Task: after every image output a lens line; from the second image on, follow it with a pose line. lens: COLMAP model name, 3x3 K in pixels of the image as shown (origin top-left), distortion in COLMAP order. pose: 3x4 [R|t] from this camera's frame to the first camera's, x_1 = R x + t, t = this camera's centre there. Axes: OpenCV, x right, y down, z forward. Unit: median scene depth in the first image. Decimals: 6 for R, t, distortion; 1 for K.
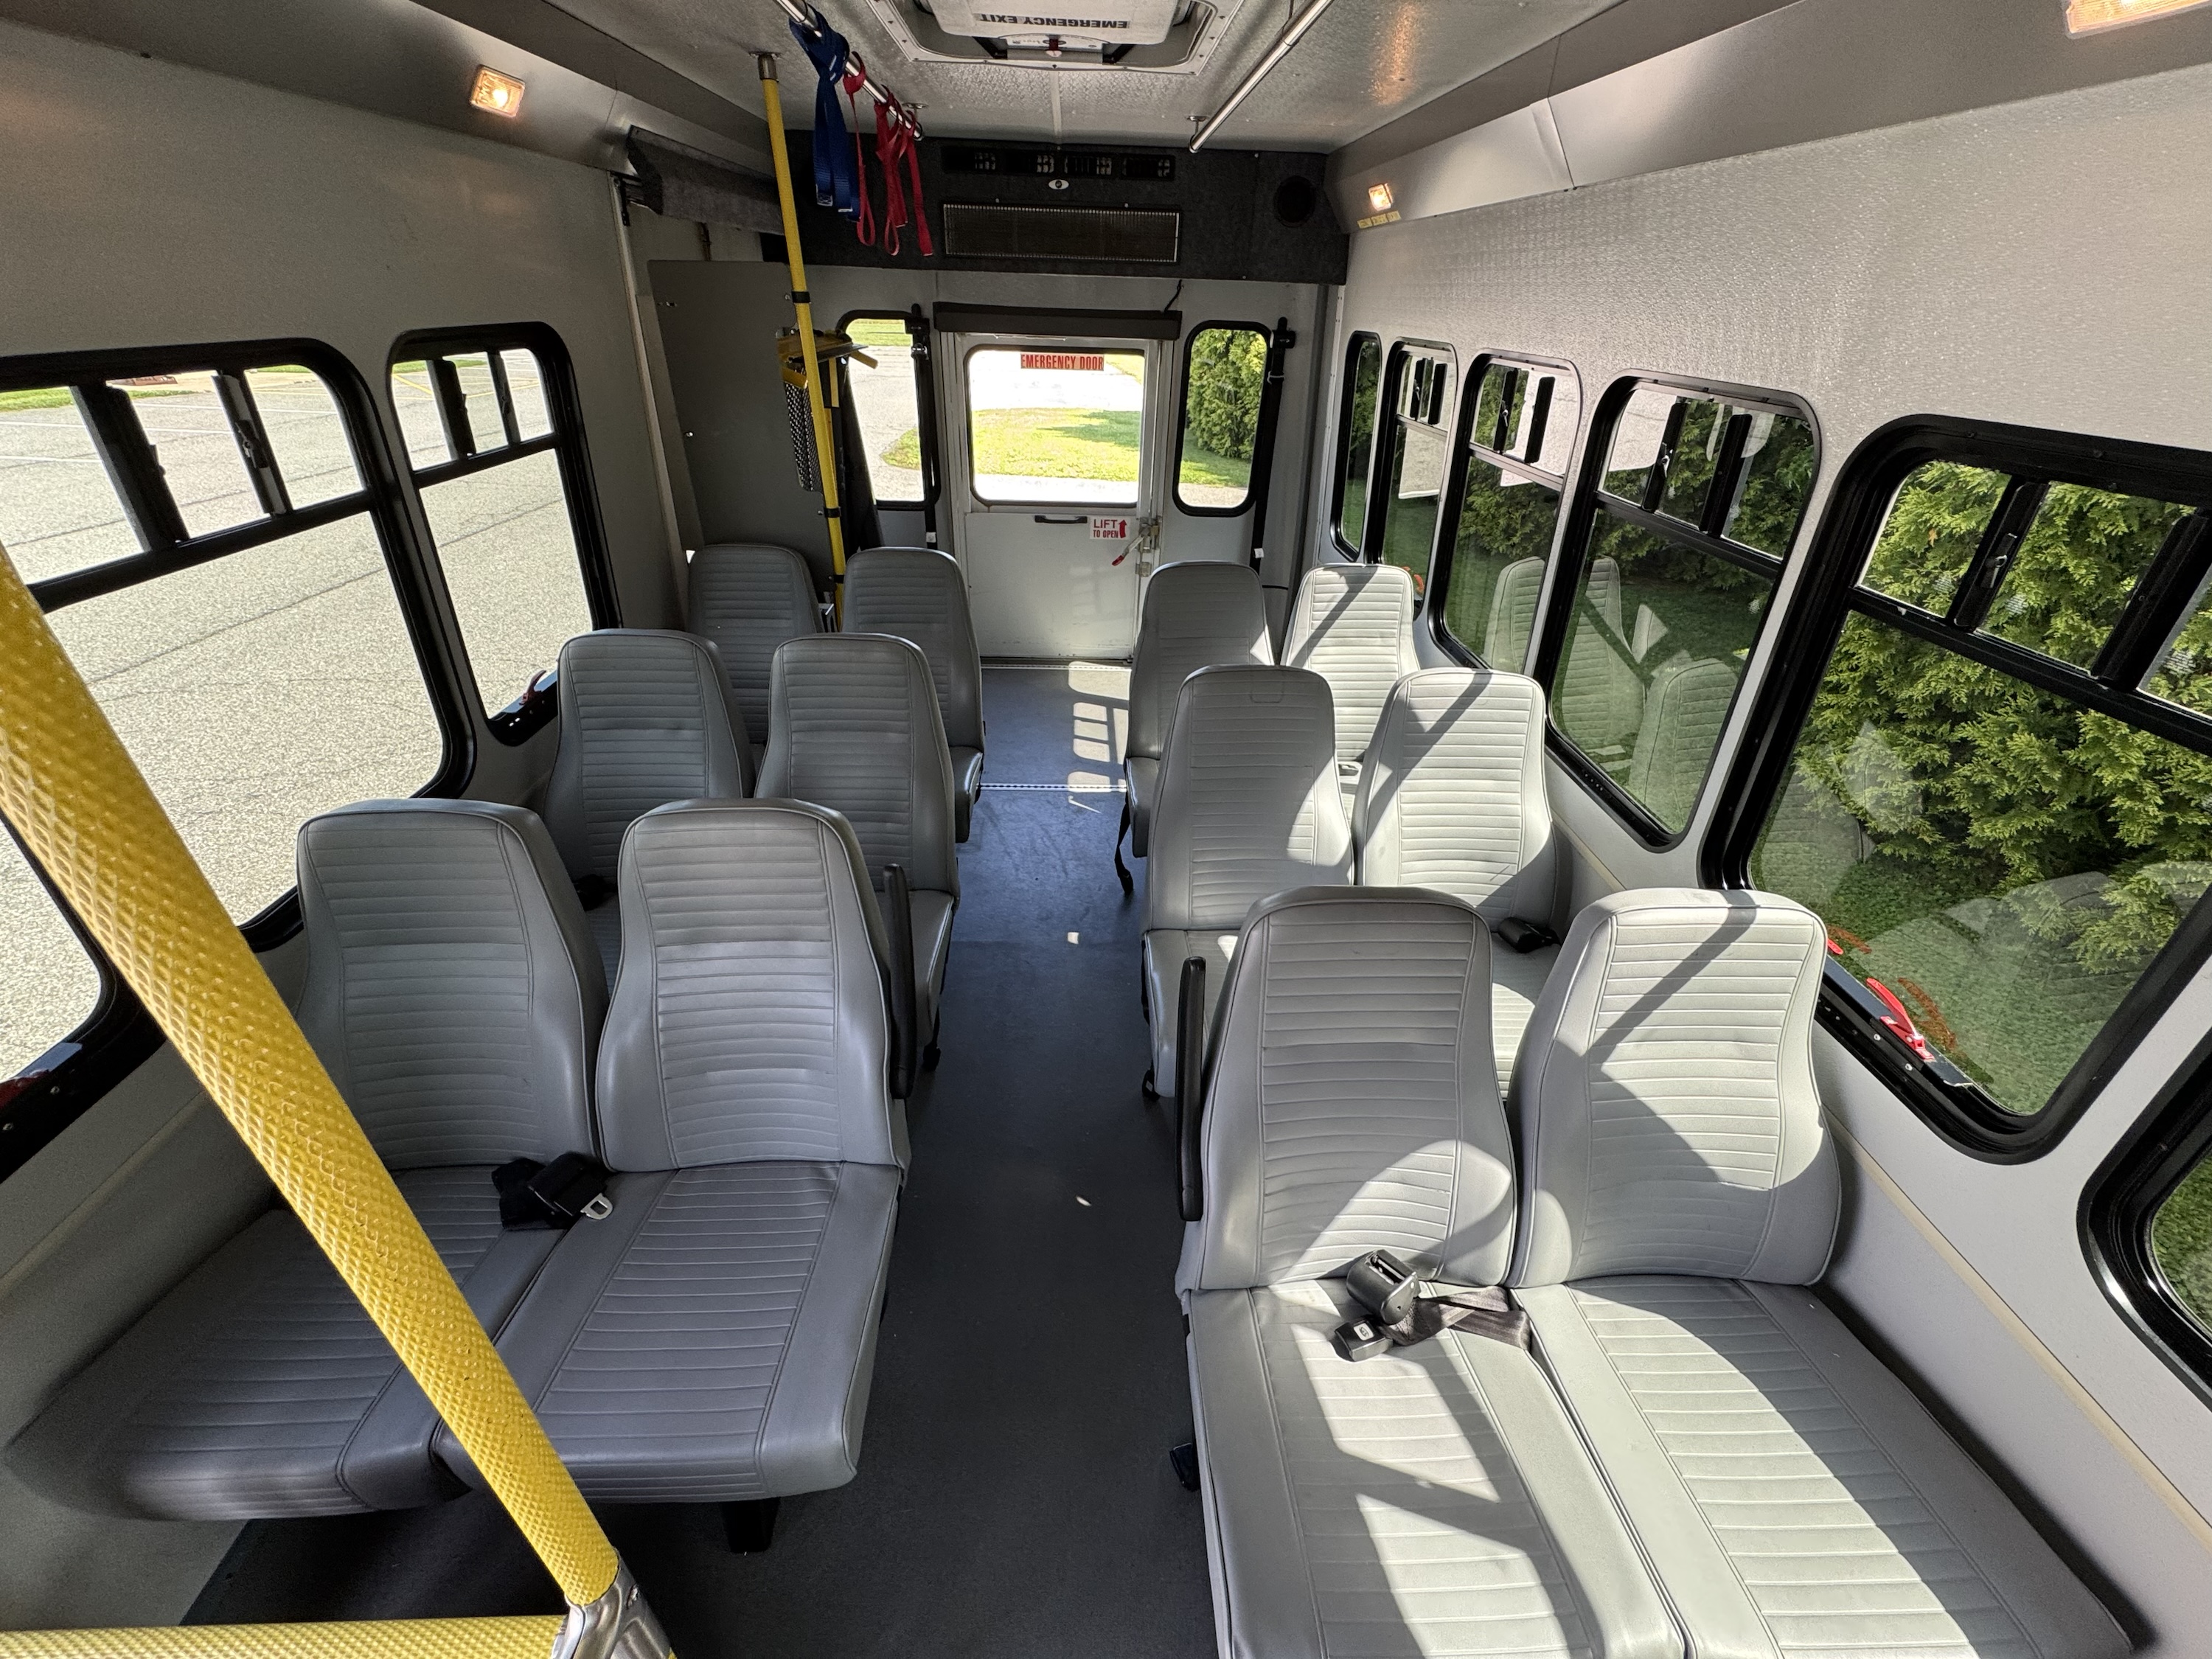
lens RADIAL K [[881.1, 0, 1102.3], [0, 881.1, 824.4], [0, 0, 1]] dist [-0.001799, 0.000722]
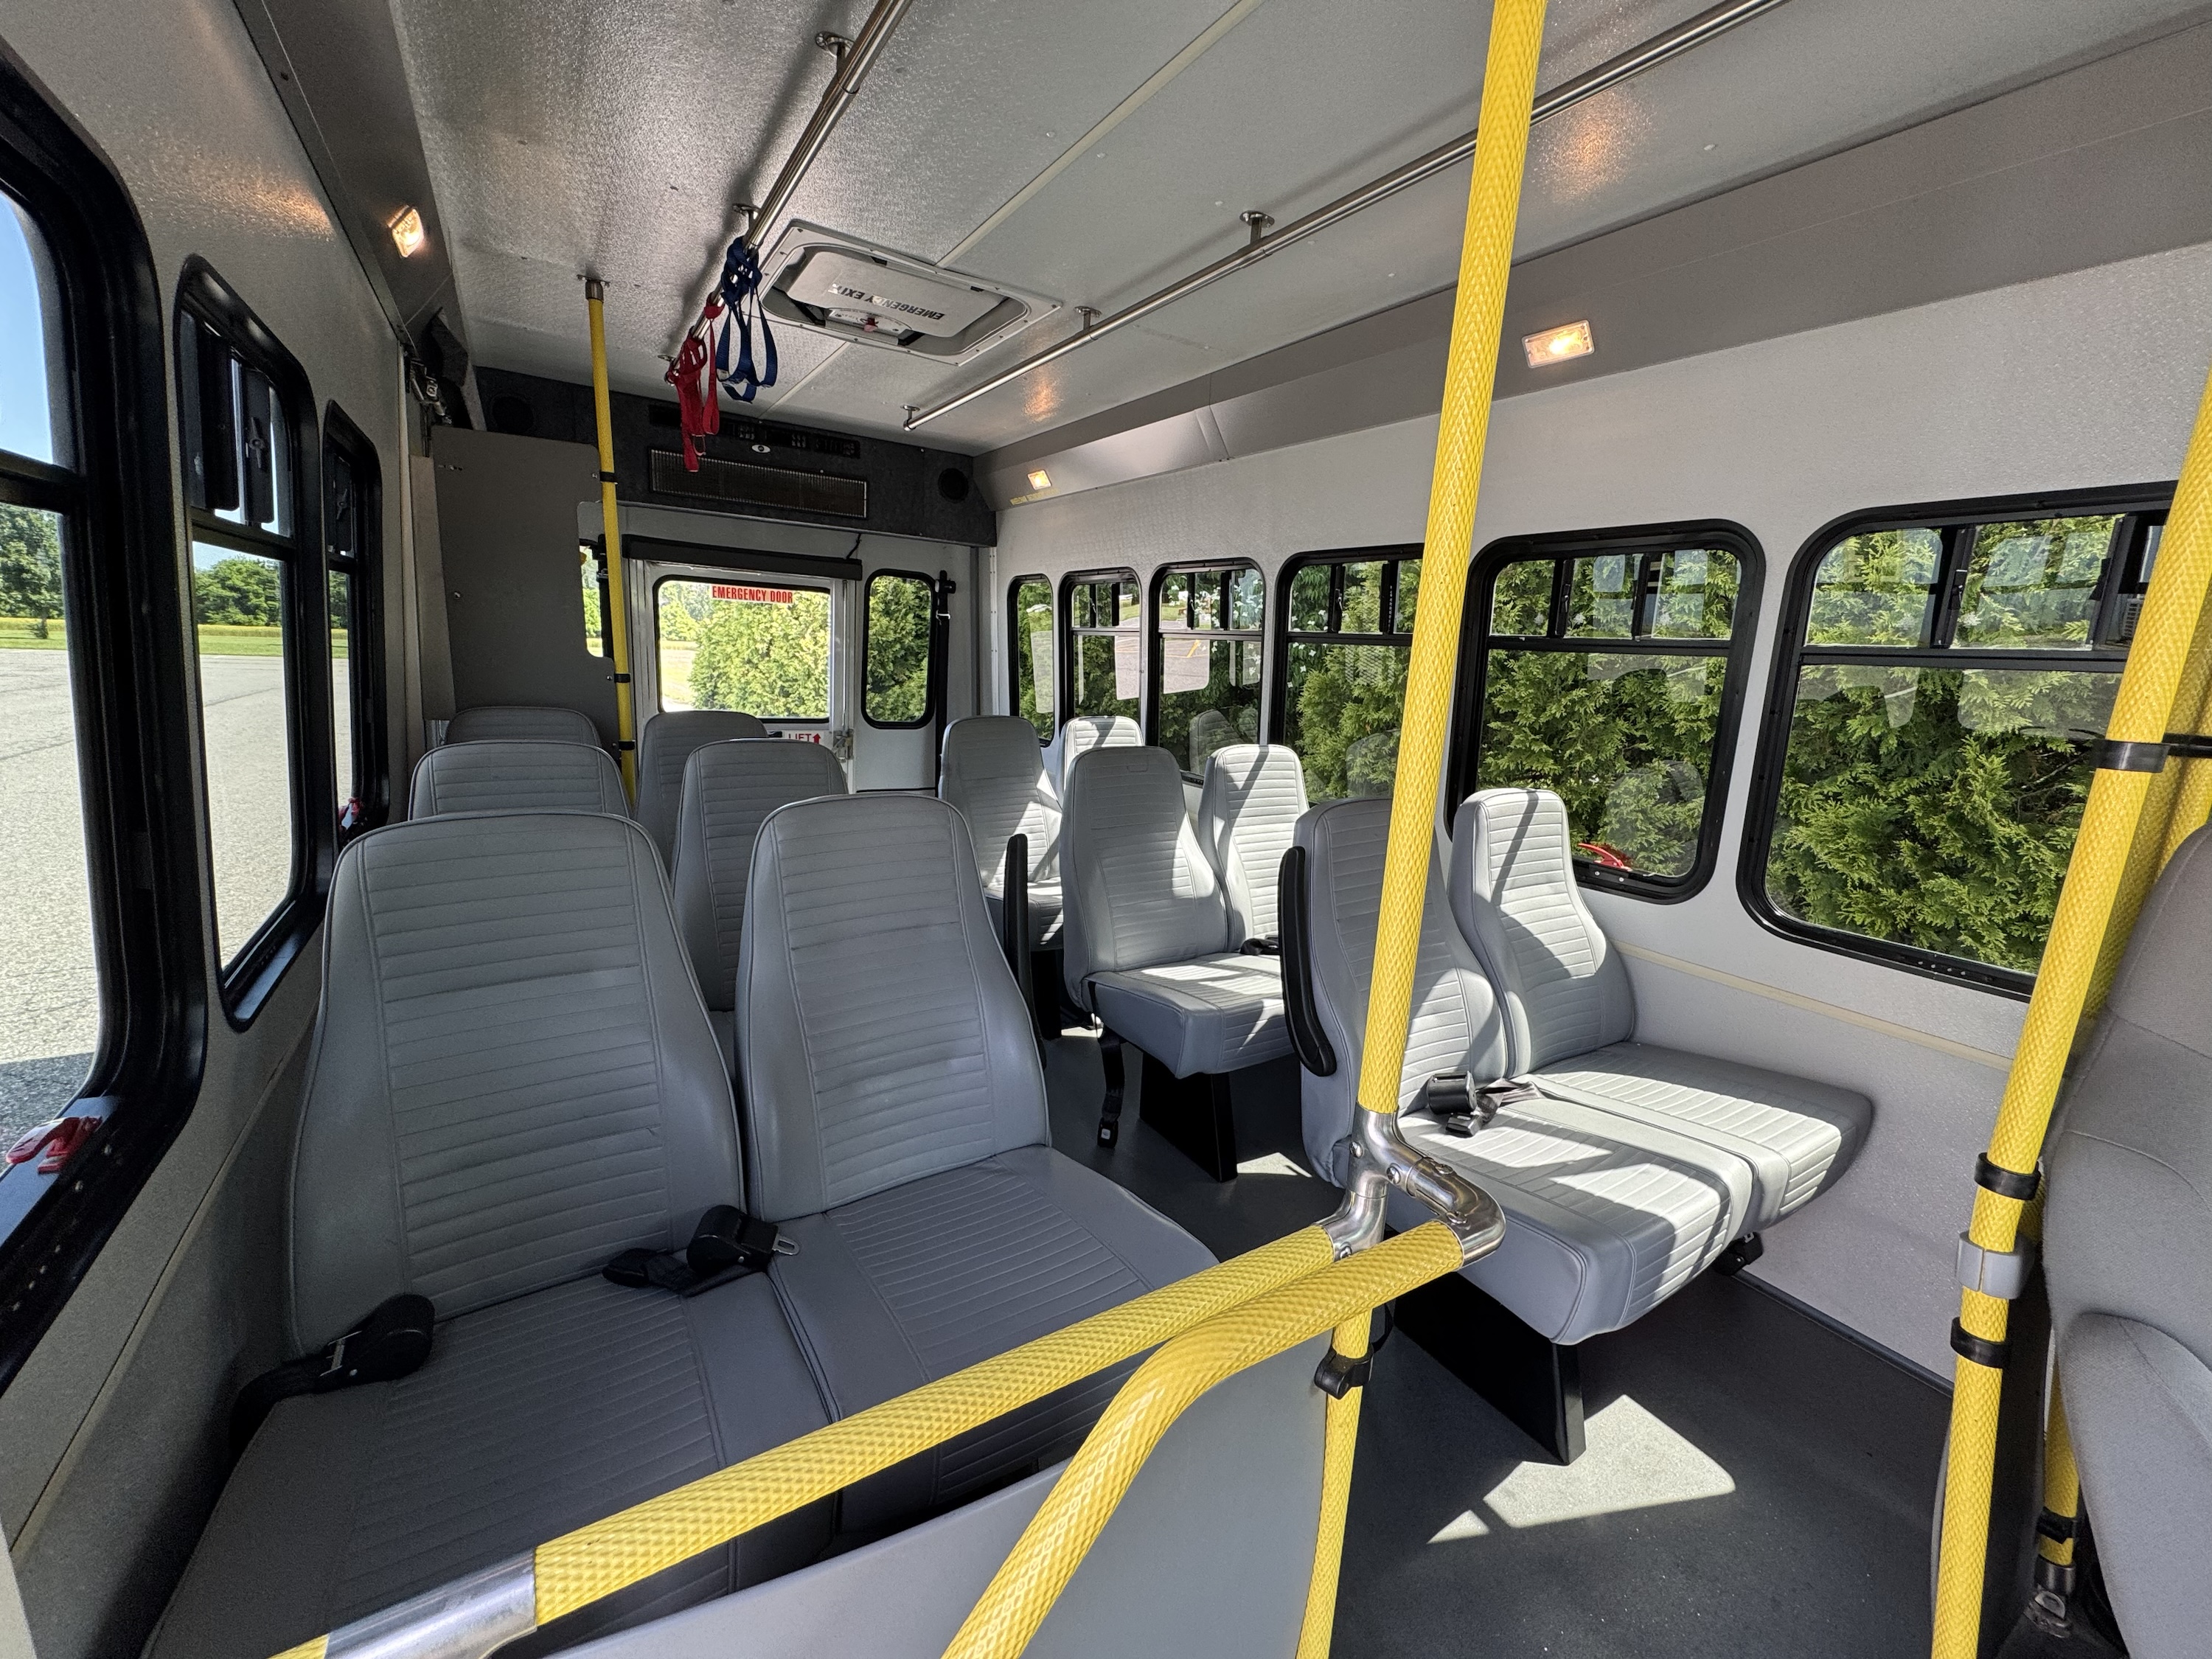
lens RADIAL K [[881.1, 0, 1102.2], [0, 881.1, 822.5], [0, 0, 1]] dist [-0.001799, 0.000722]
pose [[0.859925, -0.076616, 0.504638, -0.323147], [0.234776, 0.937248, -0.257772, 0.156439], [-0.453221, 0.340142, 0.823950, 0.011001]]
